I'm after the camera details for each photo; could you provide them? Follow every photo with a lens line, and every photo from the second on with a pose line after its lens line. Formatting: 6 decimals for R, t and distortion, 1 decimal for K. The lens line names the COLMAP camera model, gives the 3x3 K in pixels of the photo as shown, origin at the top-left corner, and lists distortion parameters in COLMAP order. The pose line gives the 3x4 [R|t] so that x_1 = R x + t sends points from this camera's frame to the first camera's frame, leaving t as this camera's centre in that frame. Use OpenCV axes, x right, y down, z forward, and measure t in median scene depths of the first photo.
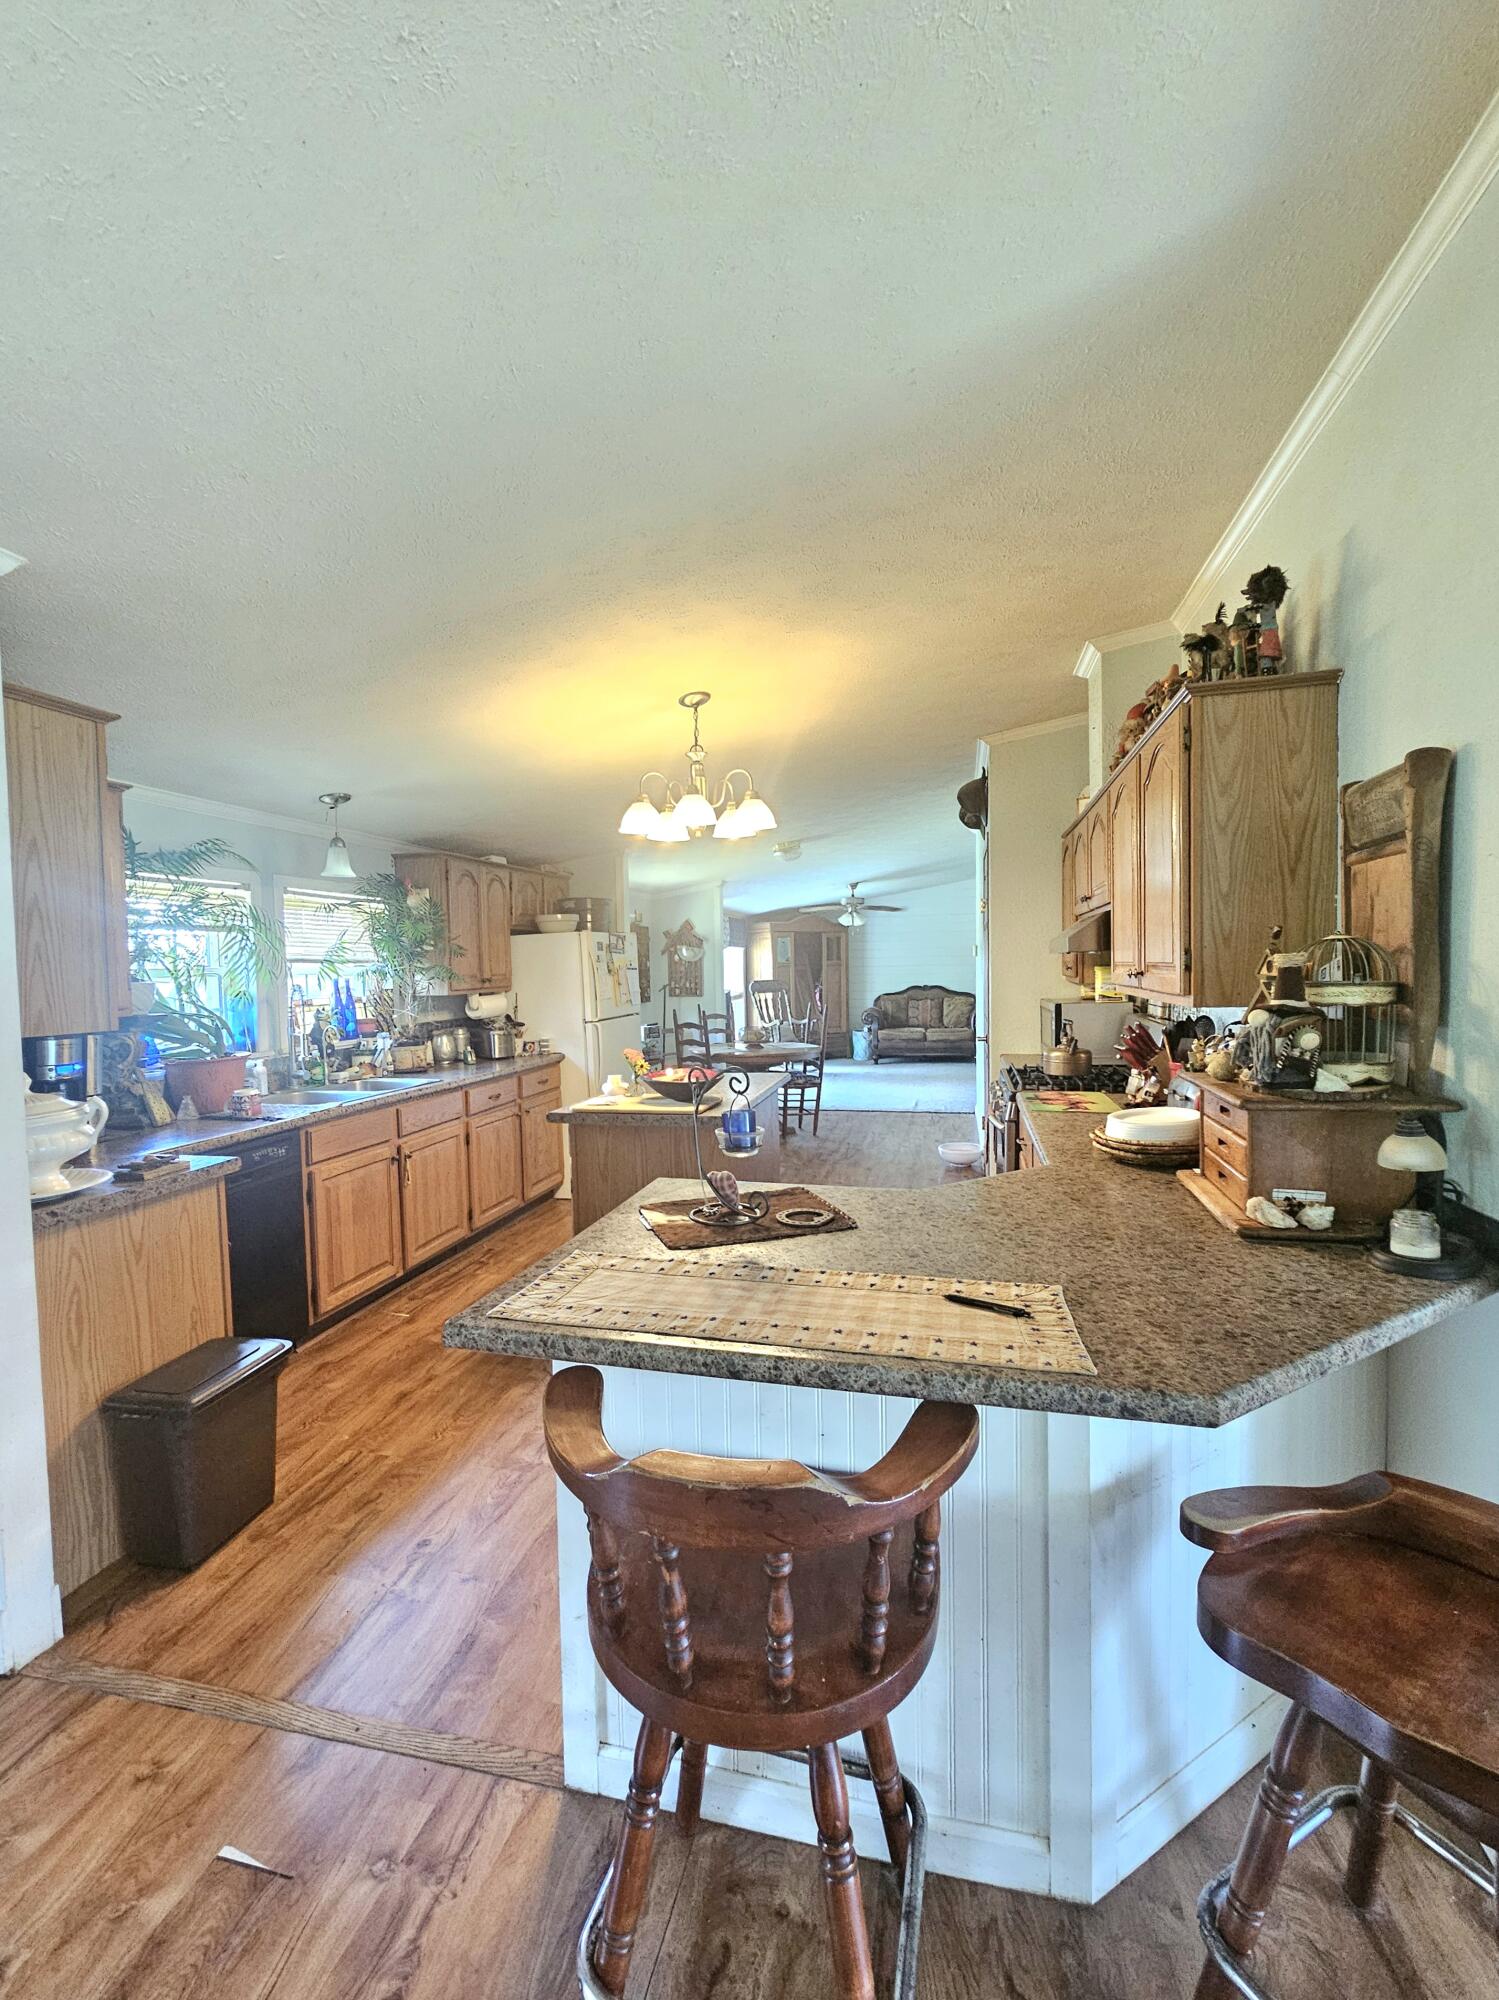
lens RADIAL K [[834.5, 0, 749.5], [0, 834.5, 1000.0], [0, 0, 1]] dist [-0.016065, -0.000002]
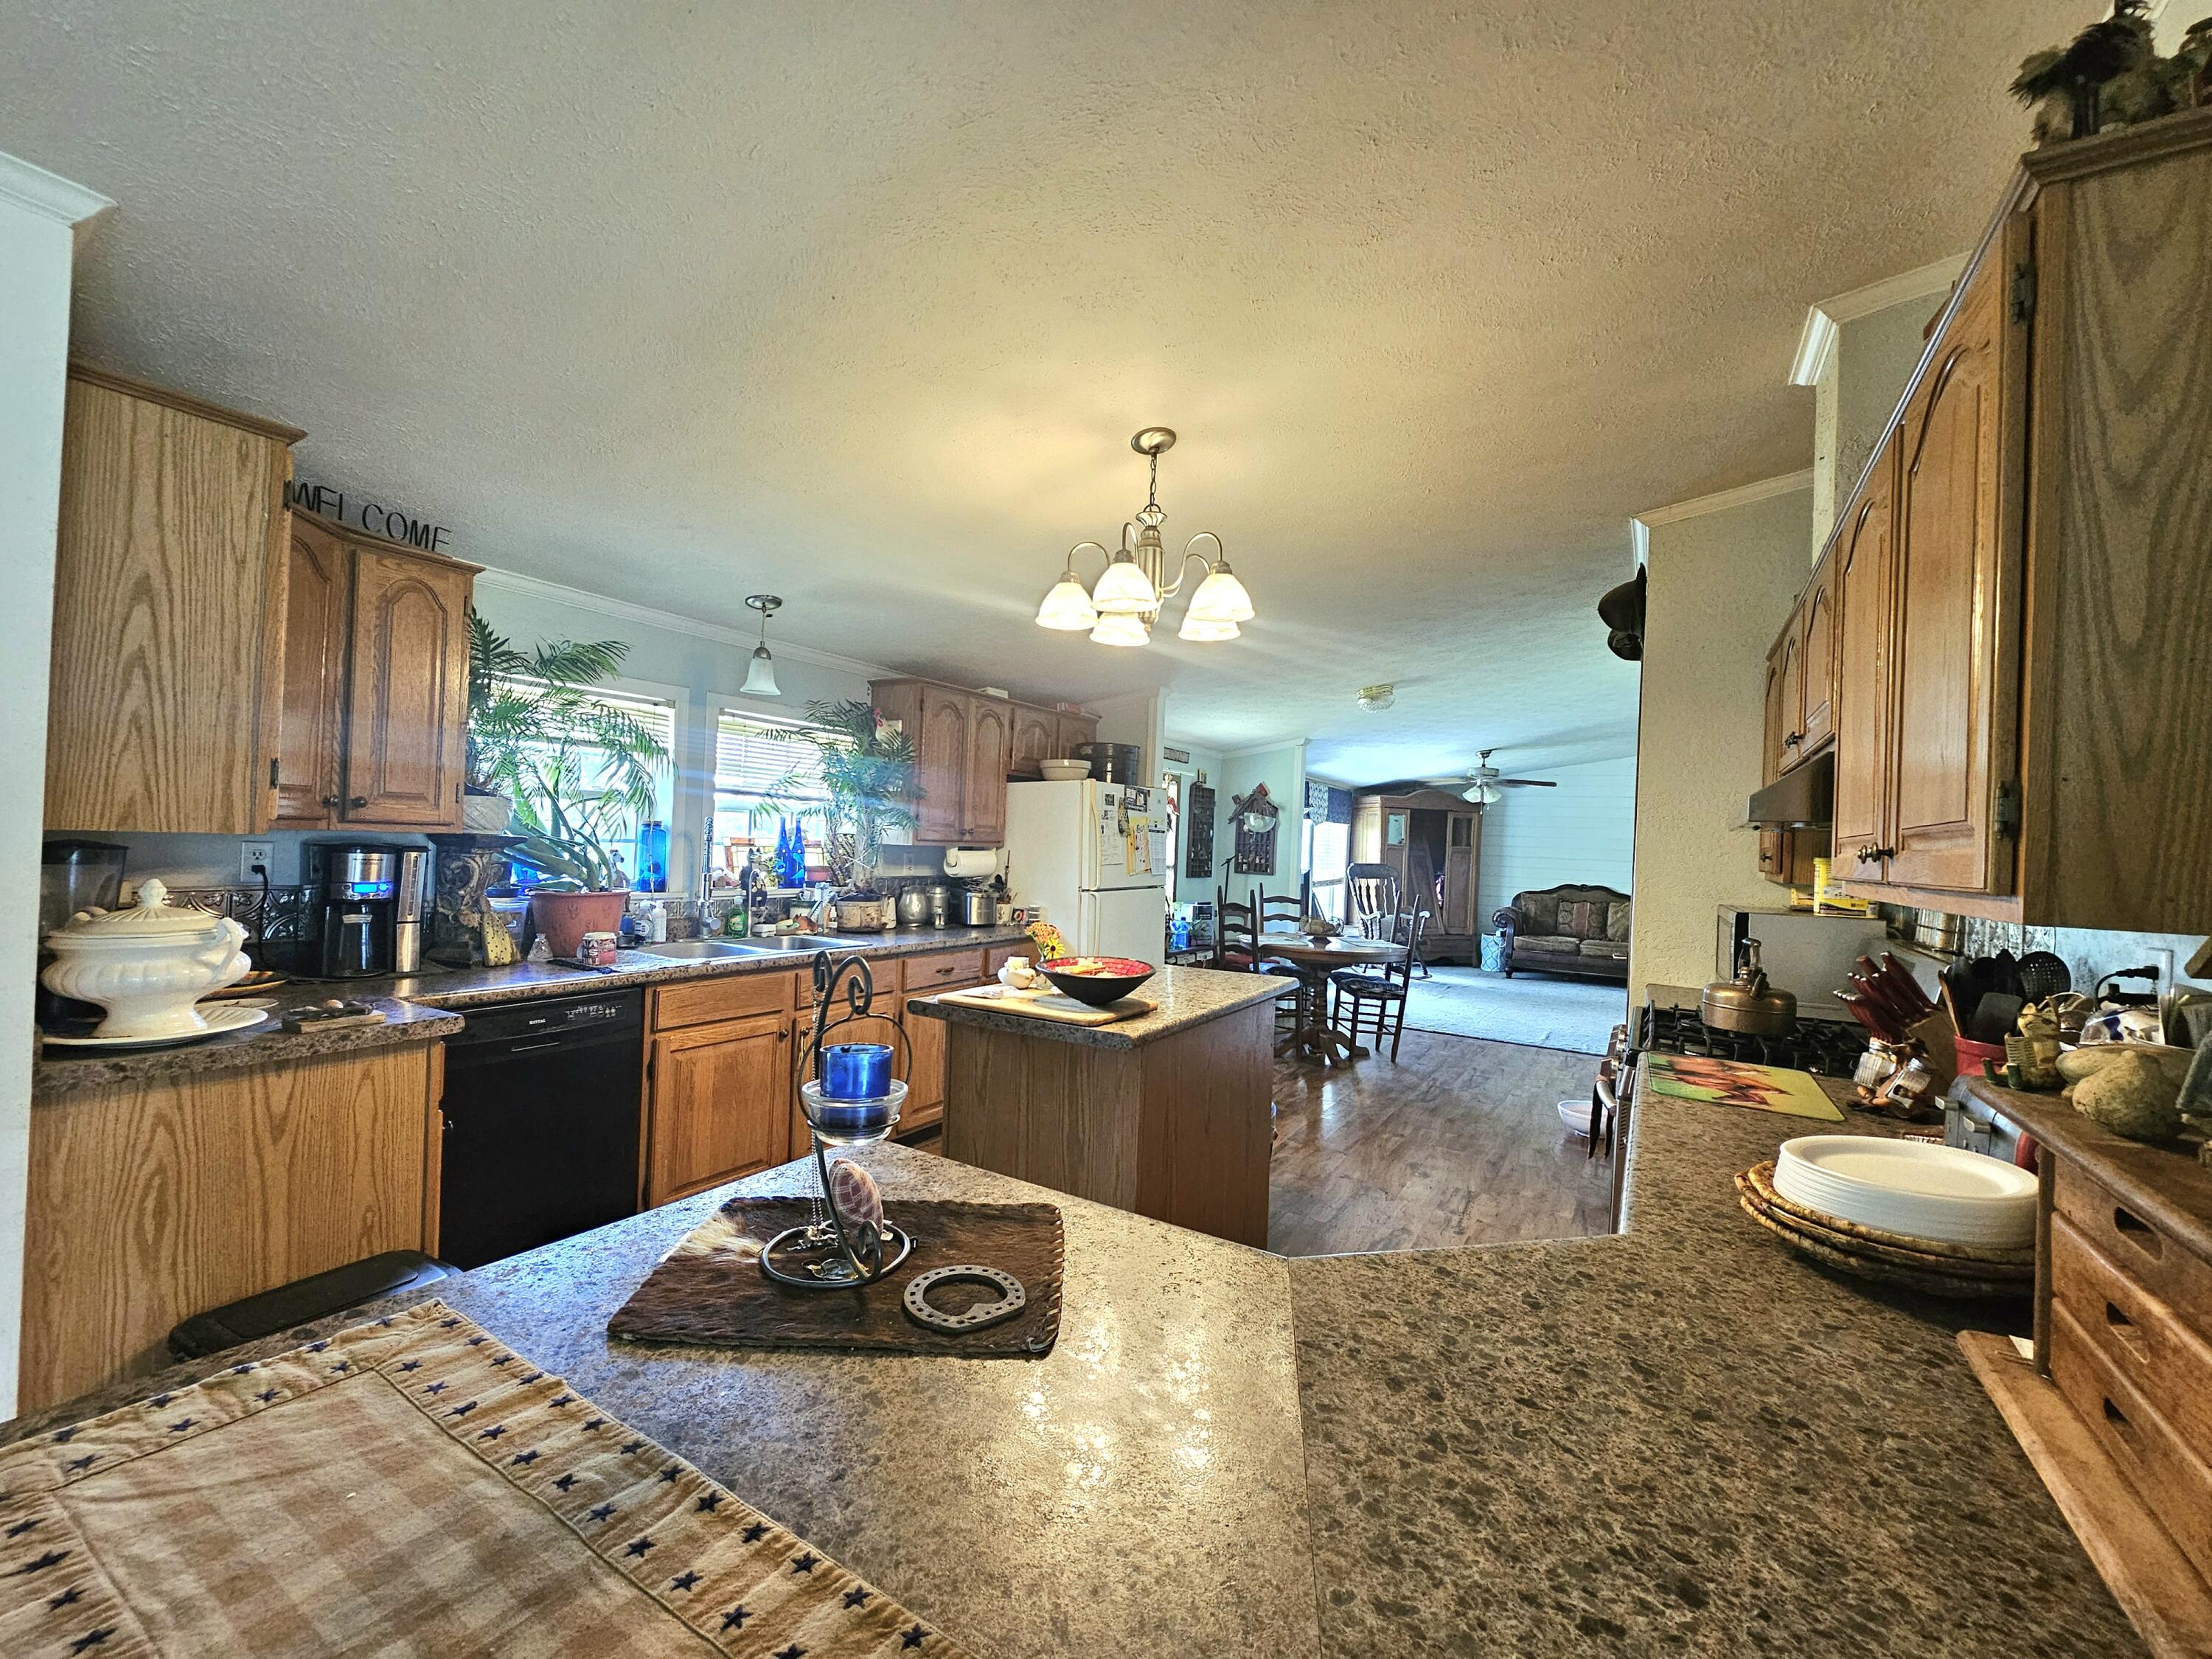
lens RADIAL K [[893.7, 0, 1106.5], [0, 893.7, 835.9], [0, 0, 1]] dist [-0.004609, -0.000311]
pose [[0.952695, 0.056107, -0.298705, 0.124732], [-0.070987, 0.996707, -0.039191, 0.007914], [0.295522, 0.058541, 0.953540, 0.239752]]
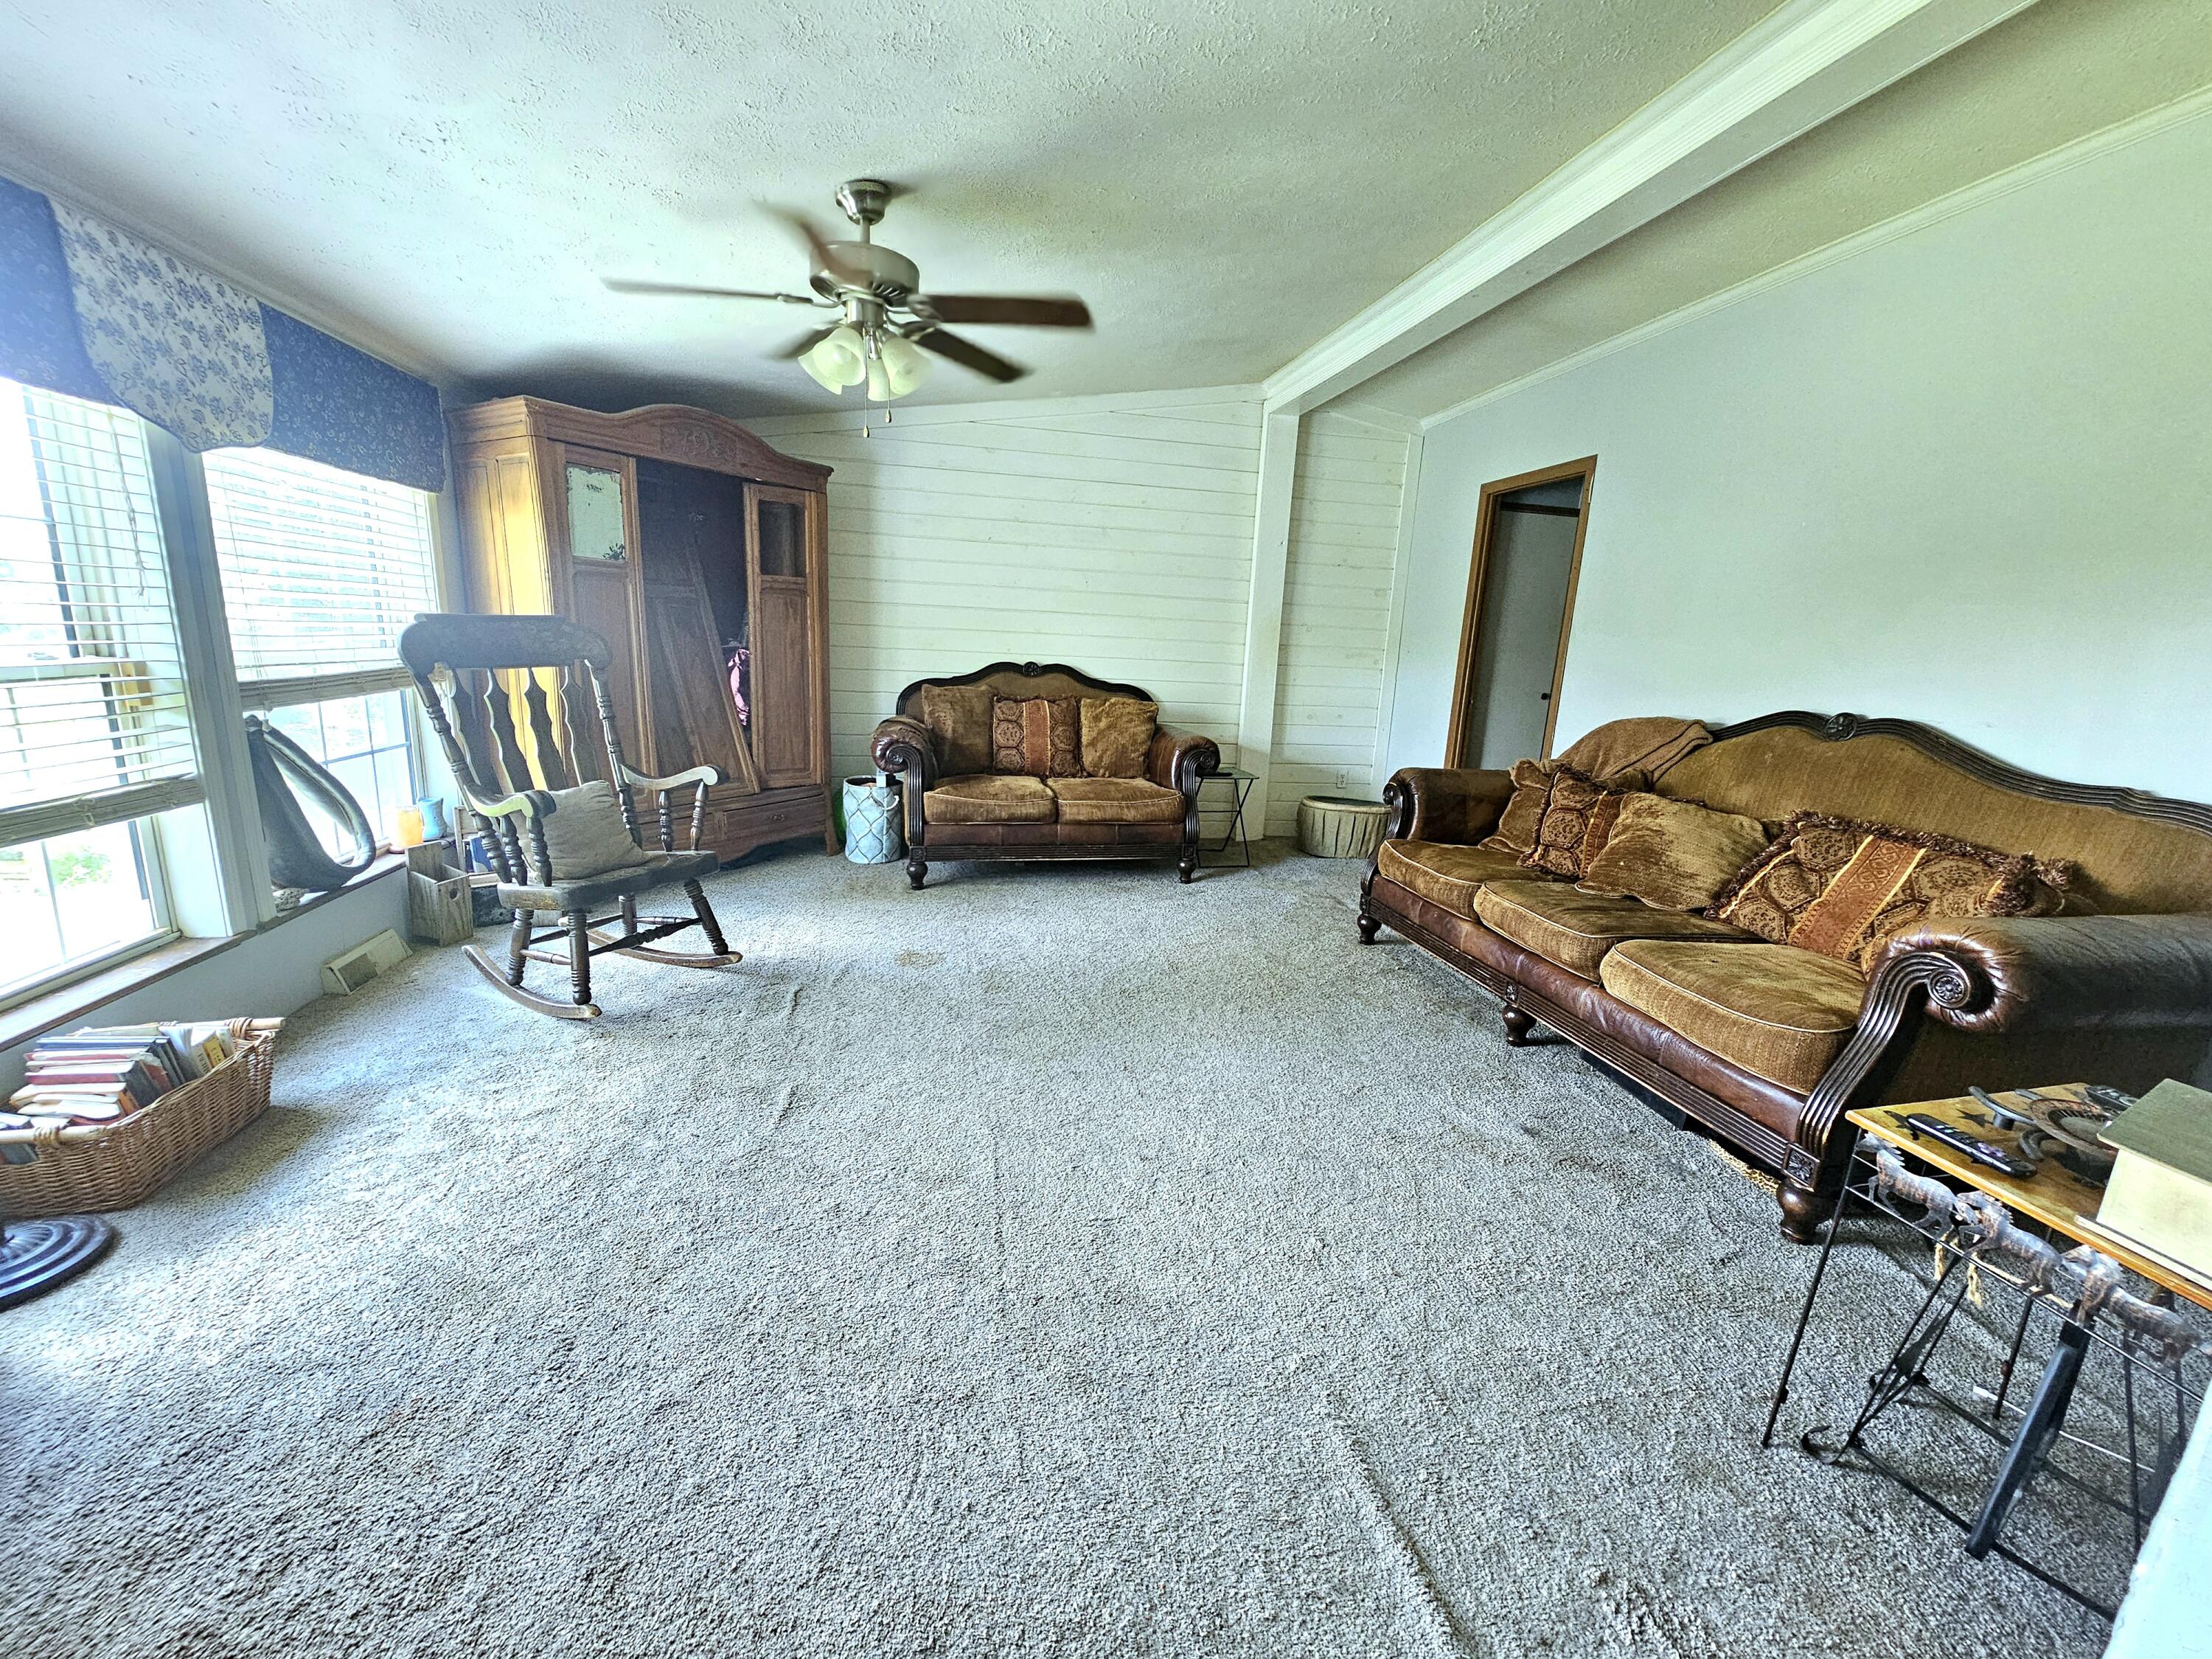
lens RADIAL K [[893.7, 0, 1106.5], [0, 893.7, 835.9], [0, 0, 1]] dist [-0.004609, -0.000311]
pose [[0.903773, -0.038113, 0.426312, 0.250857], [-0.040693, 0.983864, 0.174226, -0.049459], [-0.426074, -0.174809, 0.887639, 2.469743]]
